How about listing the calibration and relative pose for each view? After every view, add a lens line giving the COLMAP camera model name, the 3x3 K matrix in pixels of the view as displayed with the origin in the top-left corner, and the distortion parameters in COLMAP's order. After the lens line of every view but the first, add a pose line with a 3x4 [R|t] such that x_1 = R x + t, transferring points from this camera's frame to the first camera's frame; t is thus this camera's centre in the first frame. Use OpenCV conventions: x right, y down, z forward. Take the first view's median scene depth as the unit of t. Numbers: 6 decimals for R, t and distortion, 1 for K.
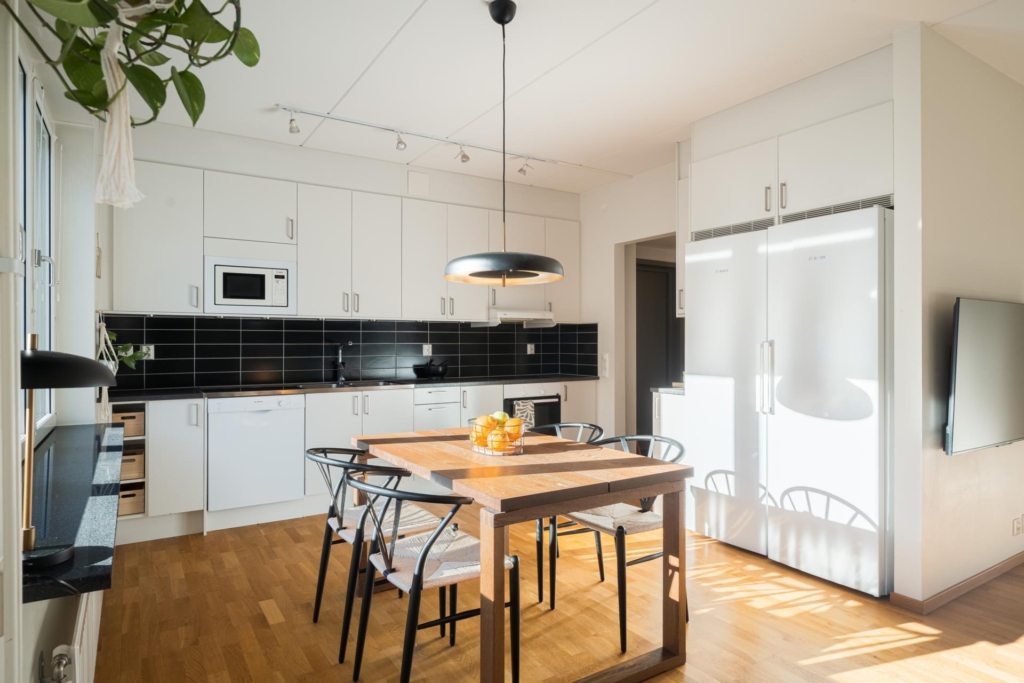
lens RADIAL K [[583.2, 0, 513.0], [0, 583.2, 341.5], [0, 0, 1]] dist [0.001194, 0.002025]
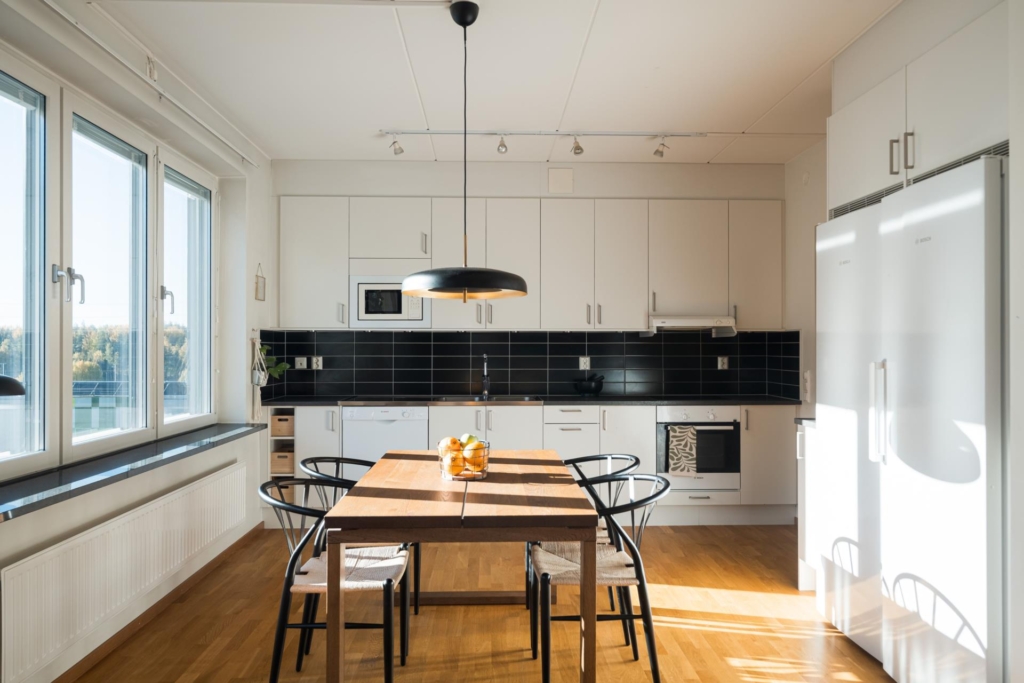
lens RADIAL K [[683.3, 0, 511.0], [0, 683.3, 344.9], [0, 0, 1]] dist [0.003010, 0.001910]
pose [[0.861892, -0.001115, -0.507090, 0.372884], [-0.000546, 0.999995, -0.003127, -0.013107], [0.507091, 0.002972, 0.861887, 0.049598]]
